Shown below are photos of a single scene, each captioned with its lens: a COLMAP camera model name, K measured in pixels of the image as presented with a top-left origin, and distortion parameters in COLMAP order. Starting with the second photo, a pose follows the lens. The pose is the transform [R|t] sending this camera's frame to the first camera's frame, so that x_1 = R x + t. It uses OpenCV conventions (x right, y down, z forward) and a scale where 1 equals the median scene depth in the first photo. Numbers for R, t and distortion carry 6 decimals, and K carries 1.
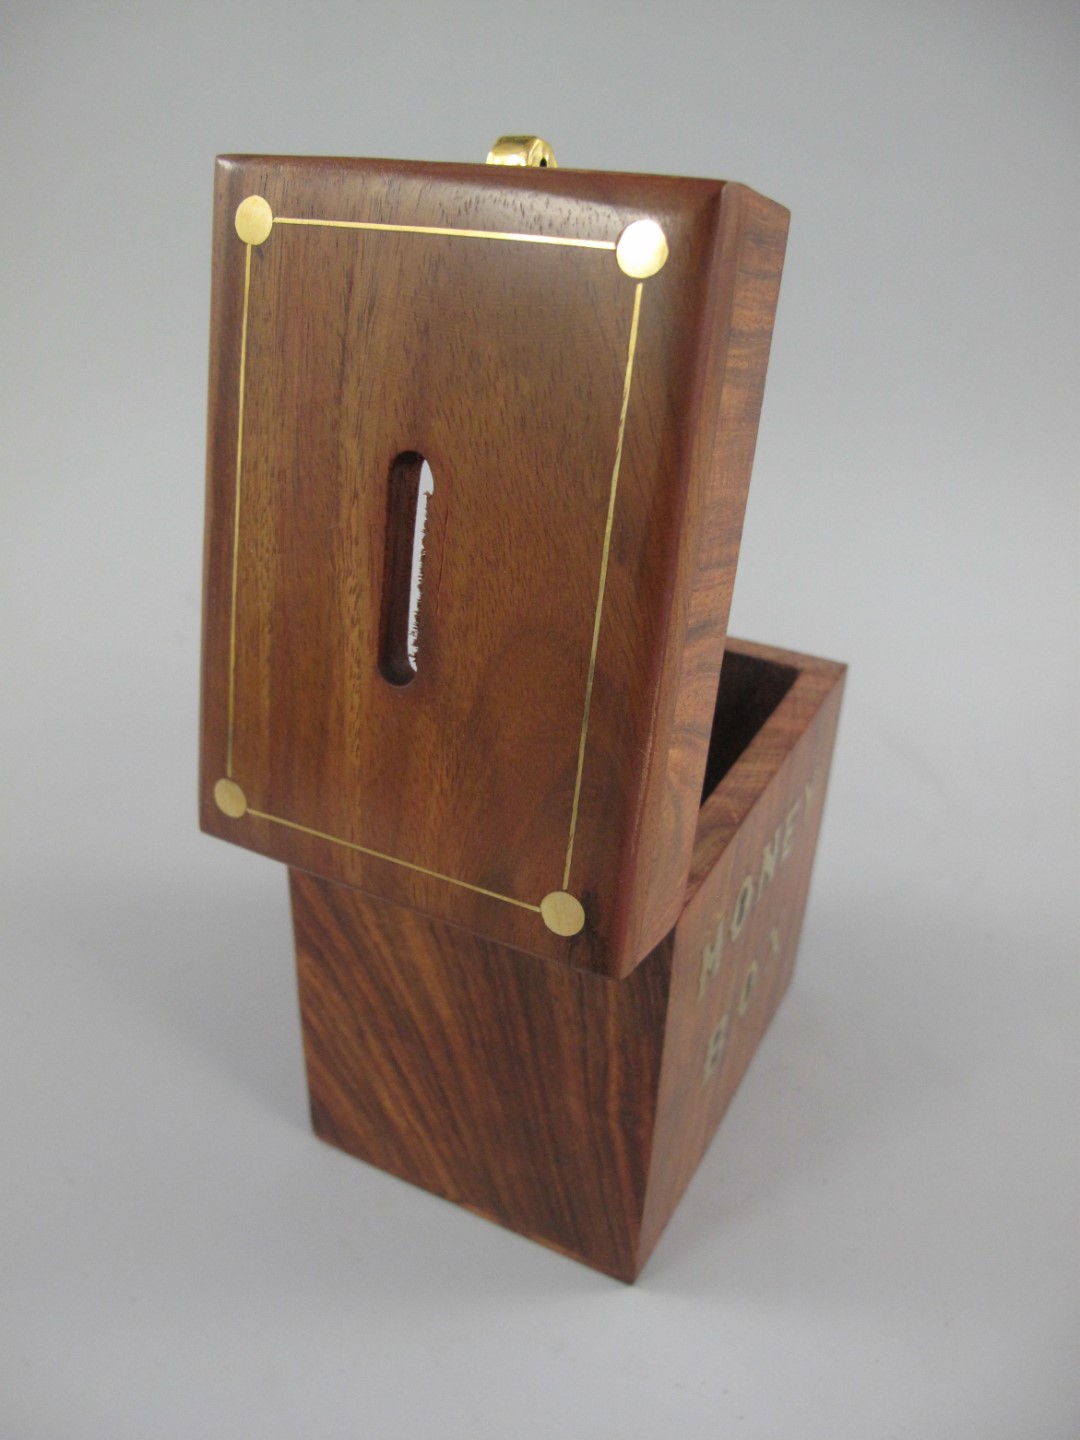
lens RADIAL K [[1186.5, 0, 533.7], [0, 1186.5, 744.0], [0, 0, 1]] dist [-0.181745, 0.154292]
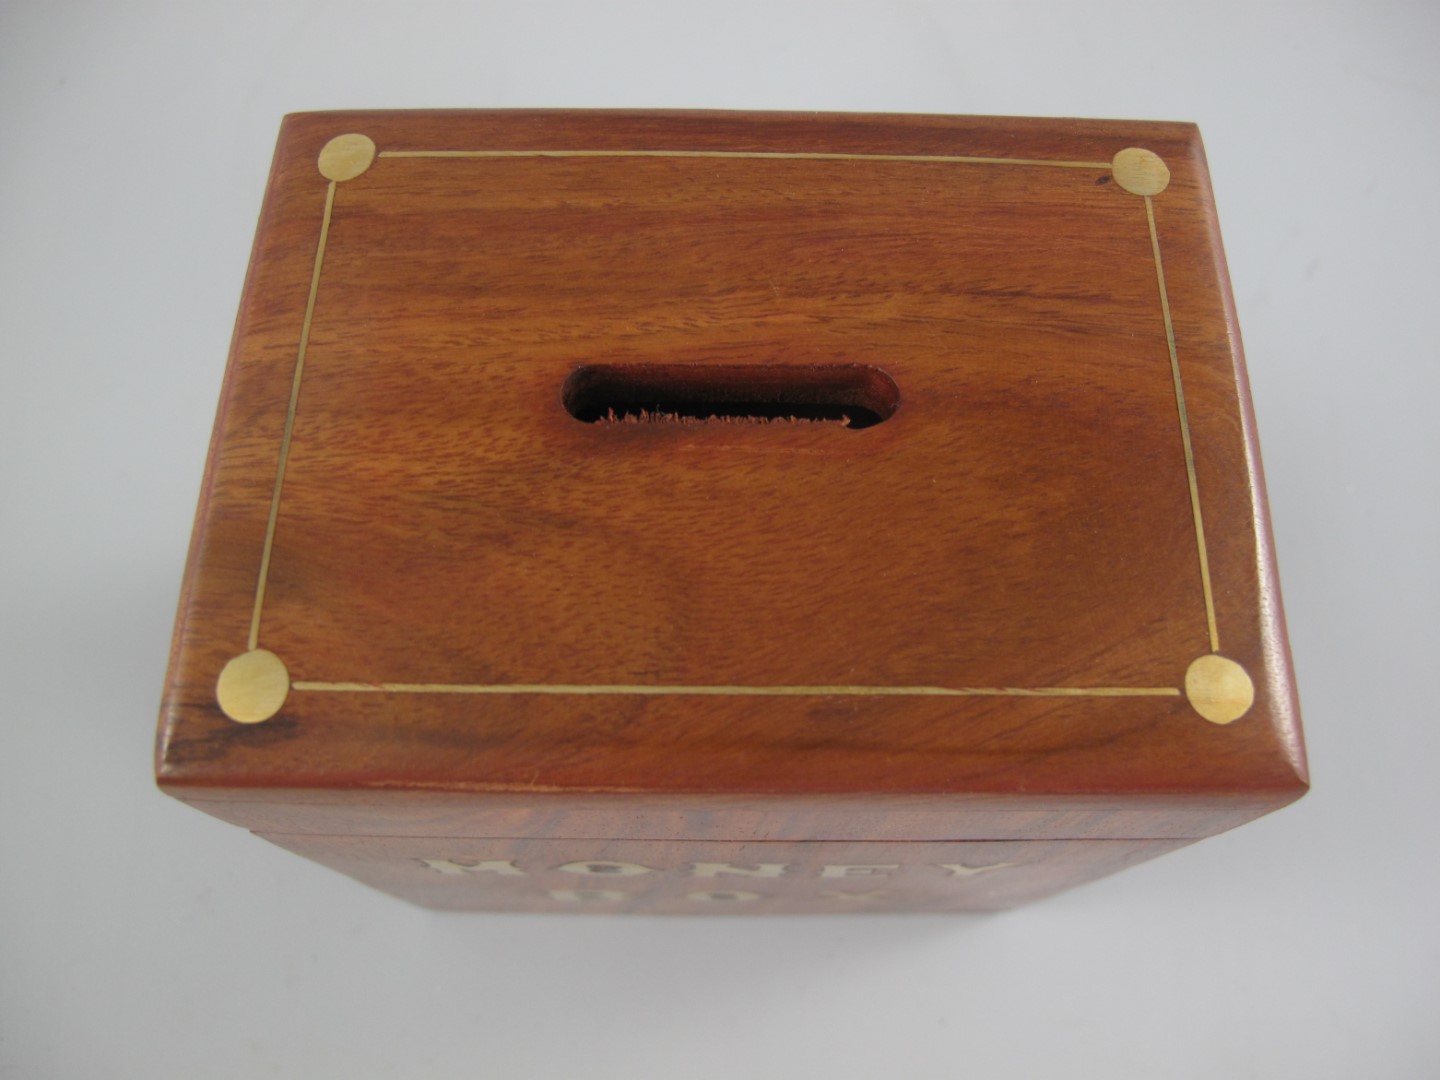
lens RADIAL K [[1186.5, 0, 720.0], [0, 1186.5, 540.0], [0, 0, 1]] dist [-0.181745, 0.154292]
pose [[0.095561, 0.991659, 0.086495, -0.085213], [-0.935138, 0.119214, -0.333625, 0.106403], [-0.341153, -0.049004, 0.938730, 0.329667]]
